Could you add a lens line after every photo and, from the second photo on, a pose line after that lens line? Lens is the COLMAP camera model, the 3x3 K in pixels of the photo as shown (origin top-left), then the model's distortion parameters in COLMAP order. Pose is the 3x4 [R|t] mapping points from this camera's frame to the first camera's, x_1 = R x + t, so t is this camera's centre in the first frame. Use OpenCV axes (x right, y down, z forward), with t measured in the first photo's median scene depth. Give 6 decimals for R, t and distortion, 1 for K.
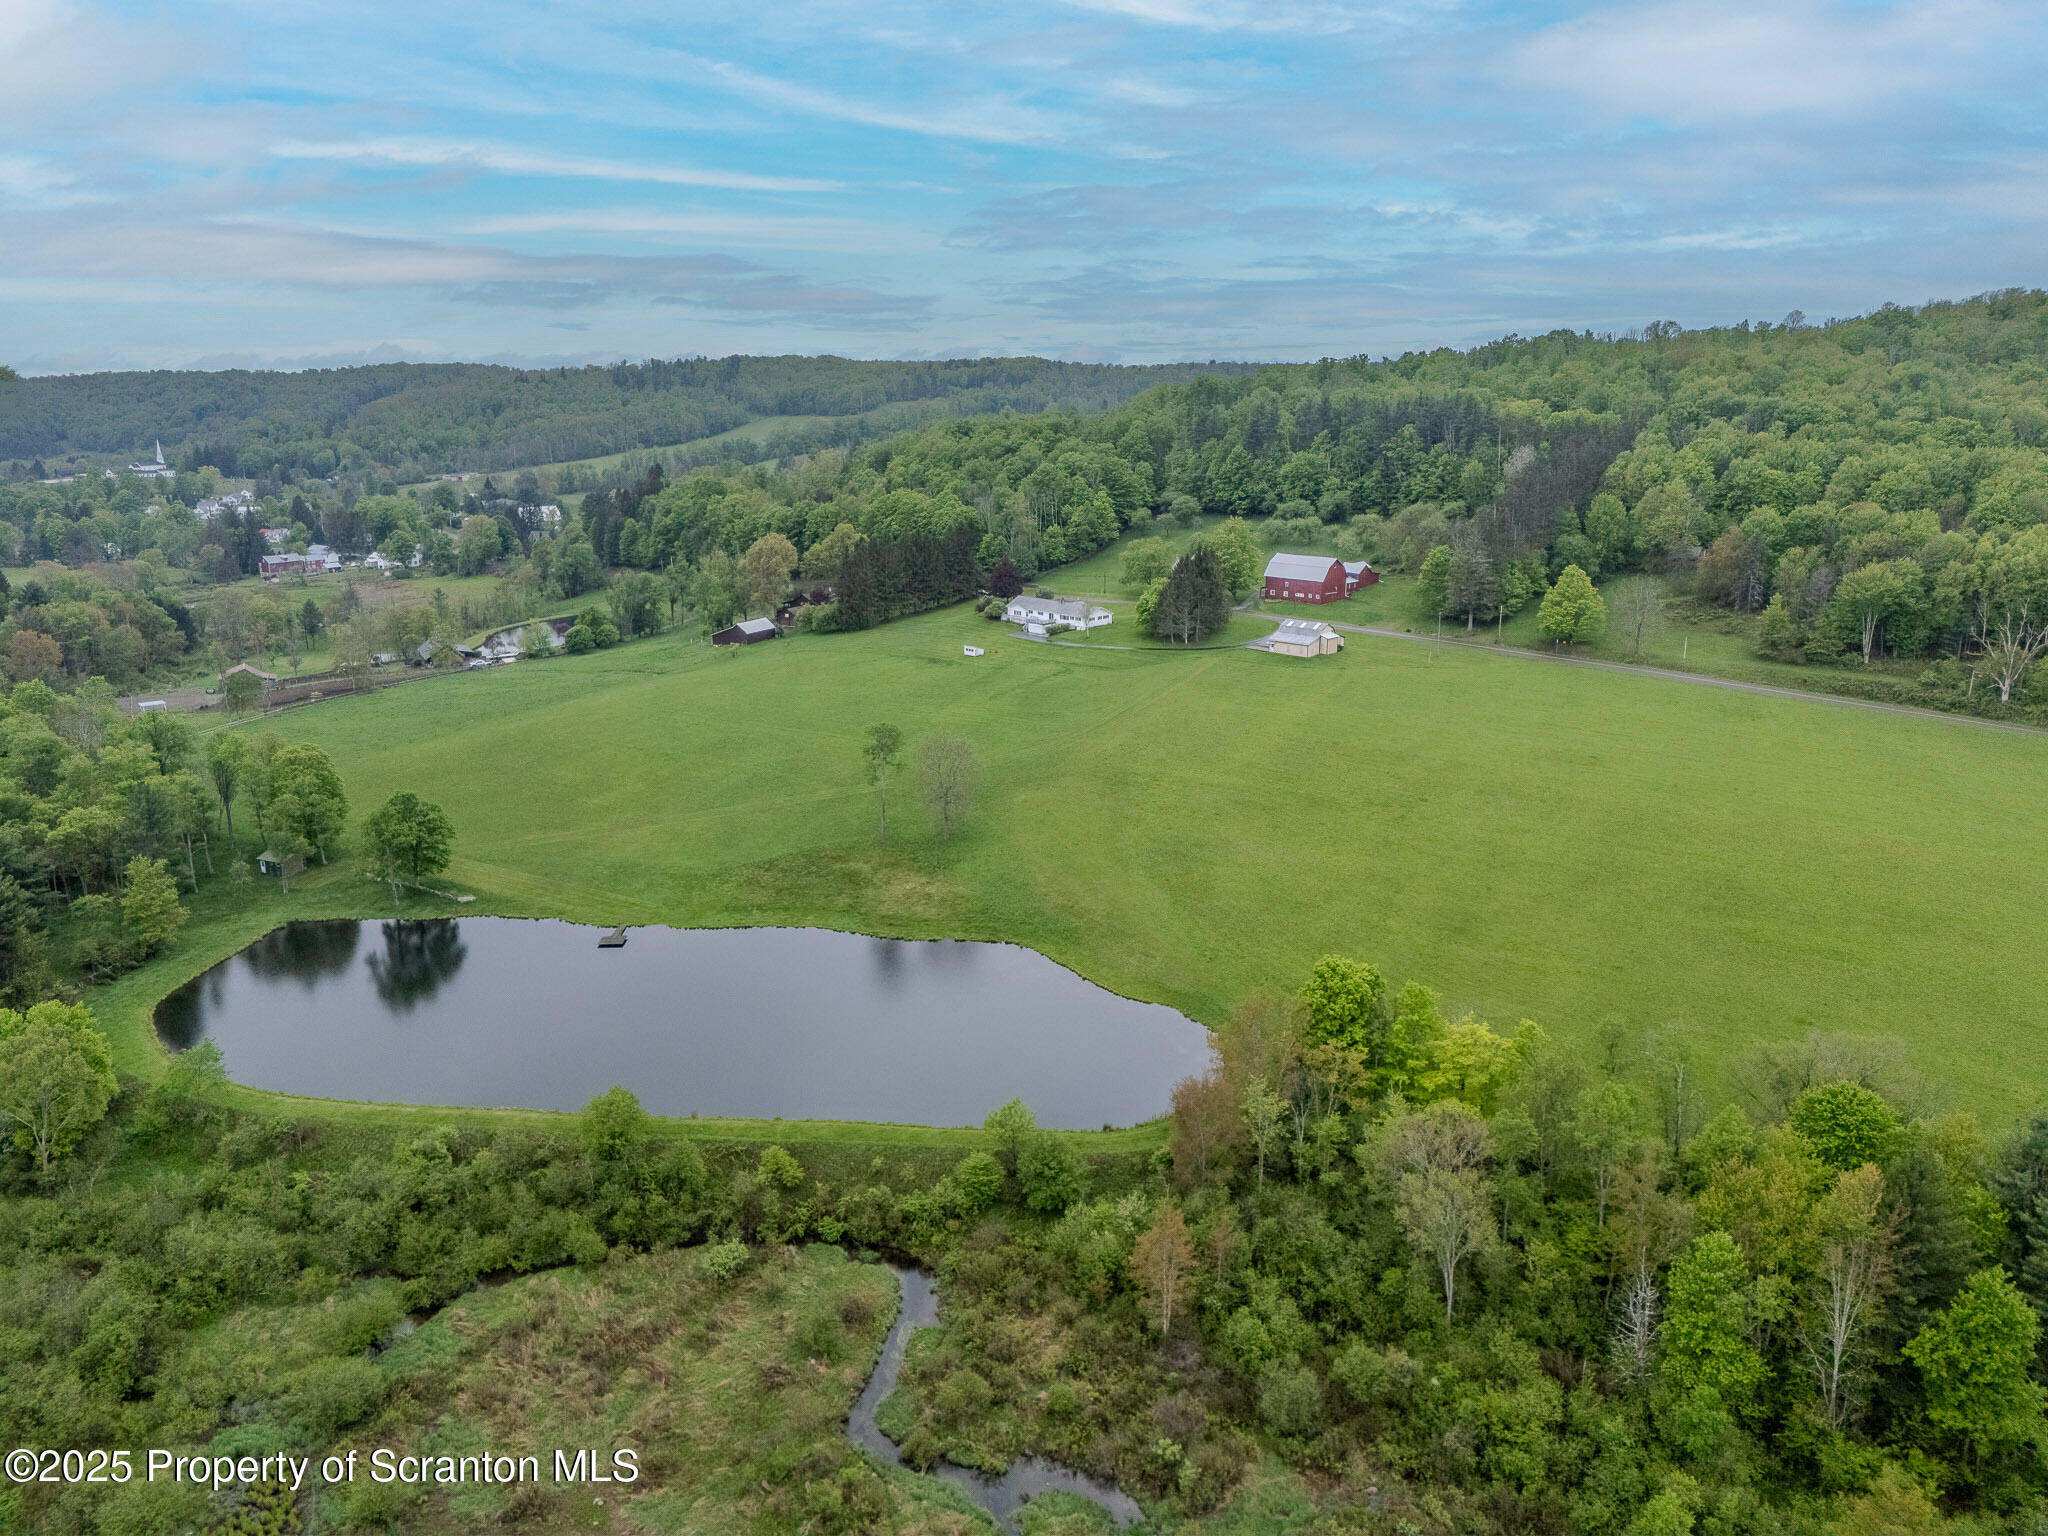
lens RADIAL K [[1500.5, 0, 1026.5], [0, 1500.5, 769.6], [0, 0, 1]] dist [0.063912, -0.055753]
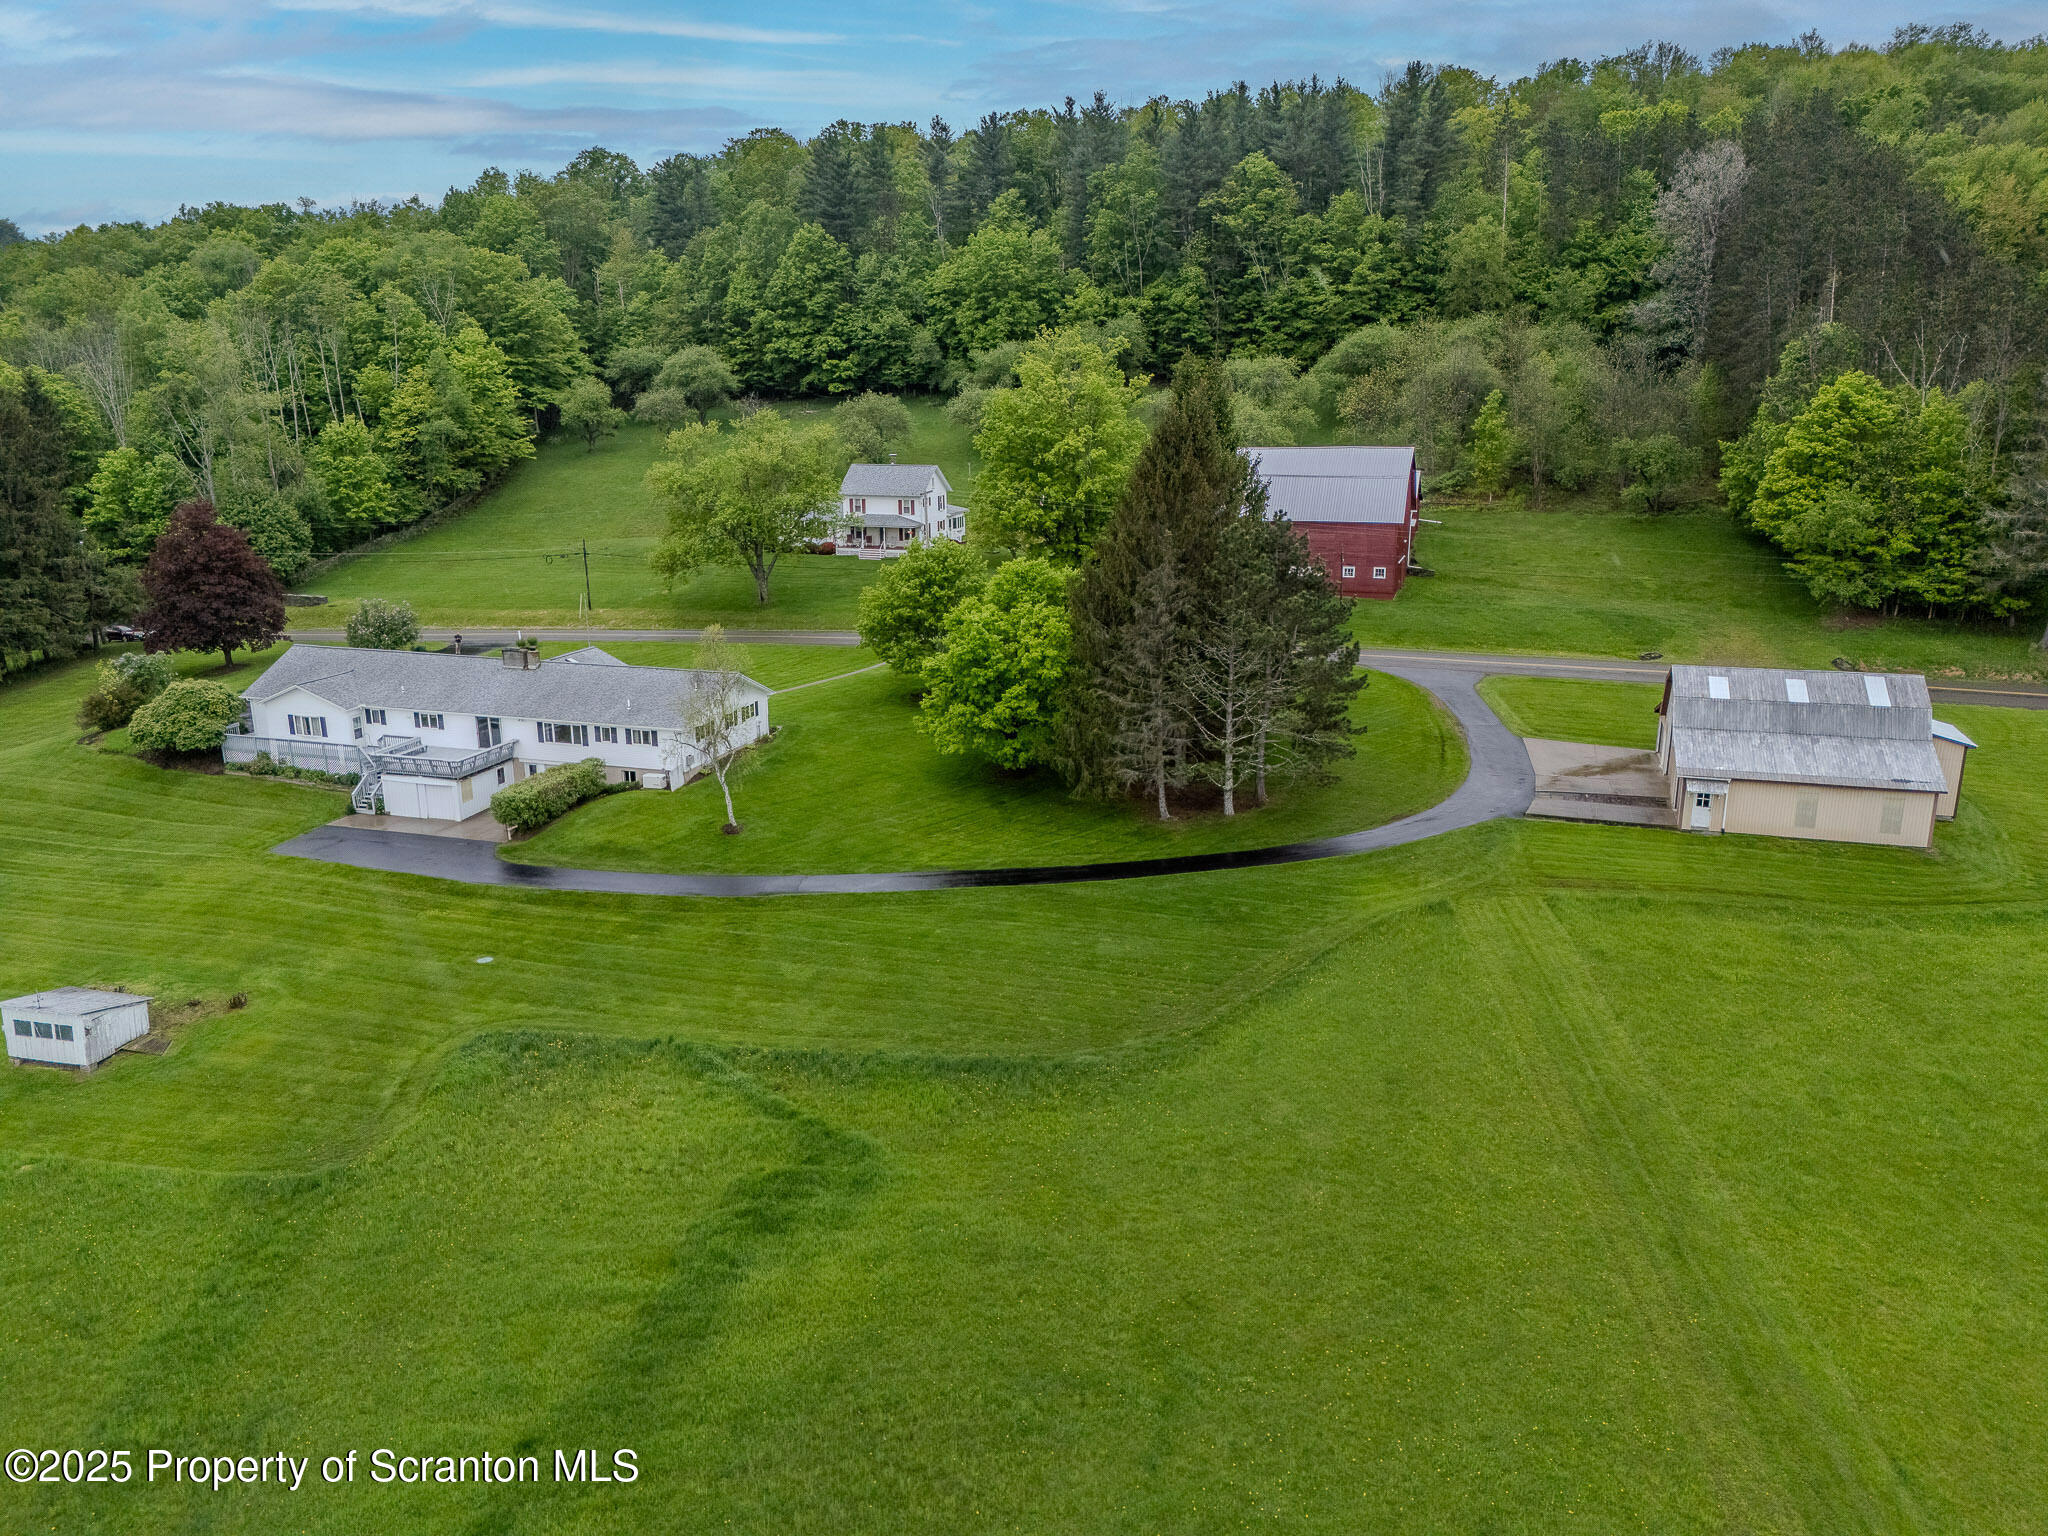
lens RADIAL K [[1500.5, 0, 1026.5], [0, 1500.5, 769.6], [0, 0, 1]] dist [0.063912, -0.055753]
pose [[0.878493, -0.121836, 0.461958, -0.014227], [0.120306, 0.992192, 0.032896, -0.078289], [-0.462359, 0.026677, 0.886291, 0.637702]]
